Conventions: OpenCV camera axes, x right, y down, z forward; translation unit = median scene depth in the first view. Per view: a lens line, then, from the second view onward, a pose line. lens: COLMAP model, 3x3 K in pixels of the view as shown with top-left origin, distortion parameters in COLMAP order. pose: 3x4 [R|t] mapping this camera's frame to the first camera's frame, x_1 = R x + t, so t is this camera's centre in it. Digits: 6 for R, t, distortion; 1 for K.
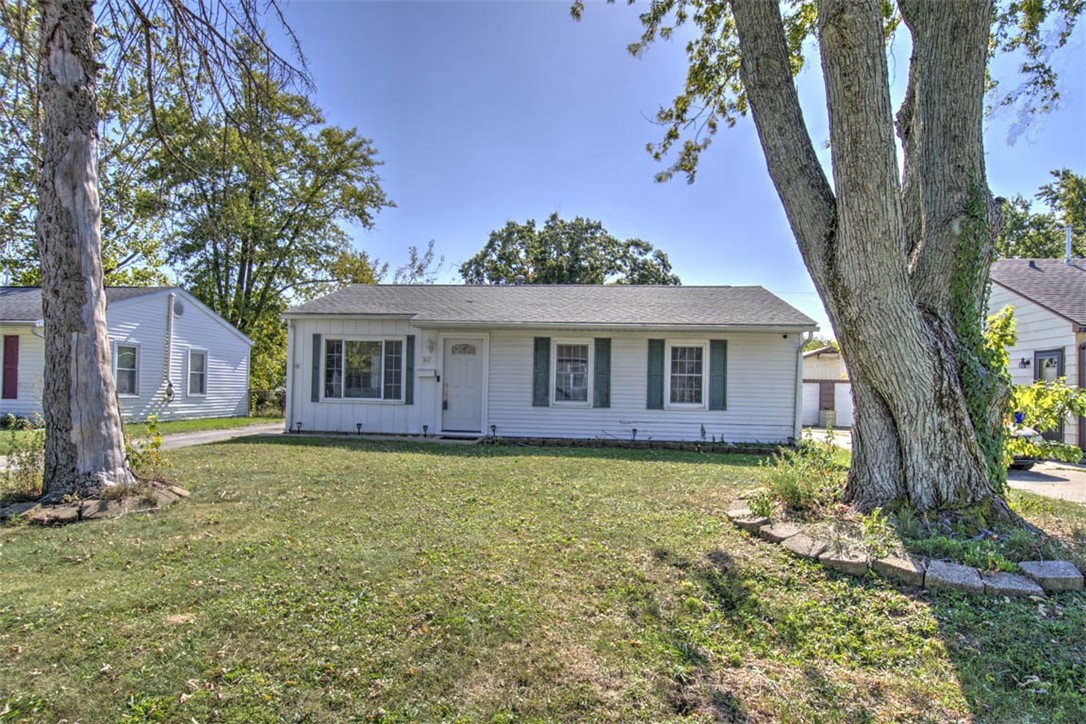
lens RADIAL K [[589.3, 0, 568.9], [0, 589.3, 374.2], [0, 0, 1]] dist [0.002210, 0.001825]
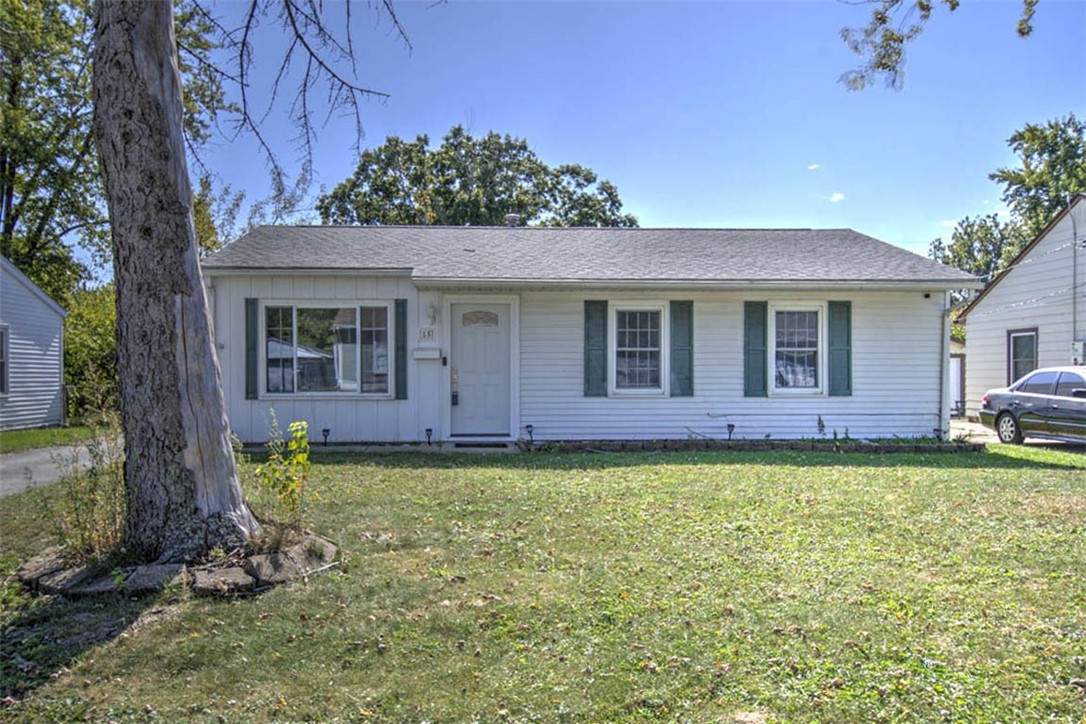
lens RADIAL K [[816.2, 0, 548.6], [0, 816.2, 369.6], [0, 0, 1]] dist [0.008863, 0.003662]
pose [[0.989510, -0.021168, 0.142908, -0.236560], [0.018285, 0.999603, 0.021457, -0.000862], [-0.143305, -0.018618, 0.989503, 0.029904]]
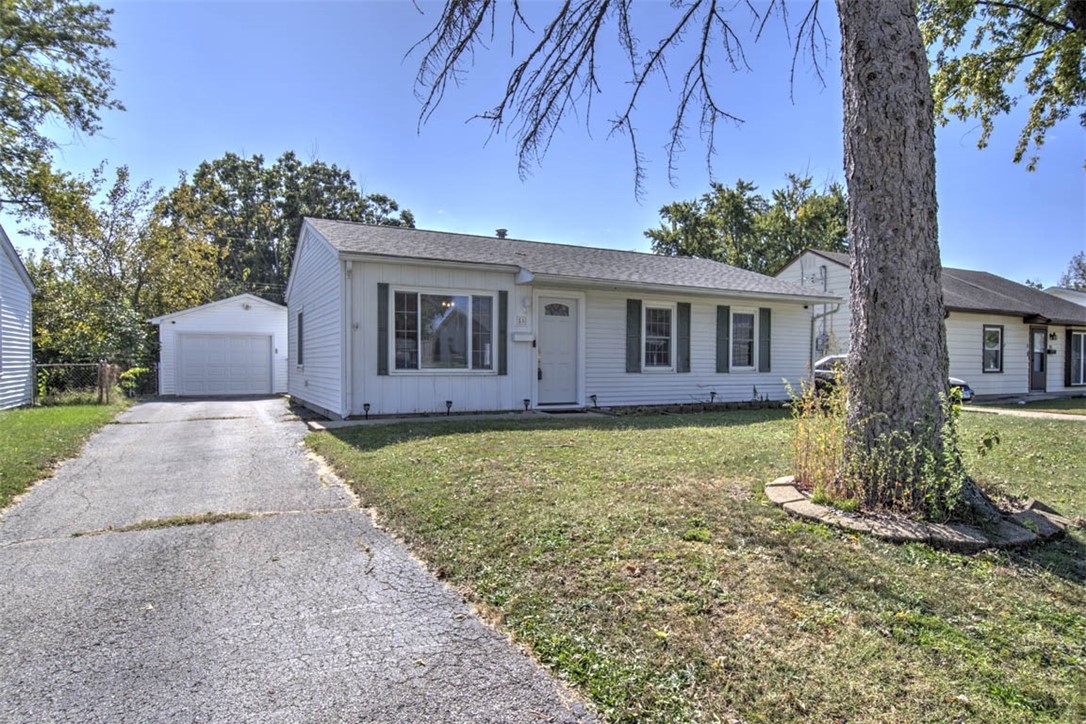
lens RADIAL K [[598.5, 0, 533.8], [0, 598.5, 359.8], [0, 0, 1]] dist [-0.003552, -0.000723]
pose [[0.854914, -0.015363, 0.518542, -0.655990], [-0.000751, 0.999524, 0.030852, 0.004003], [-0.518769, -0.026765, 0.854495, 0.256315]]
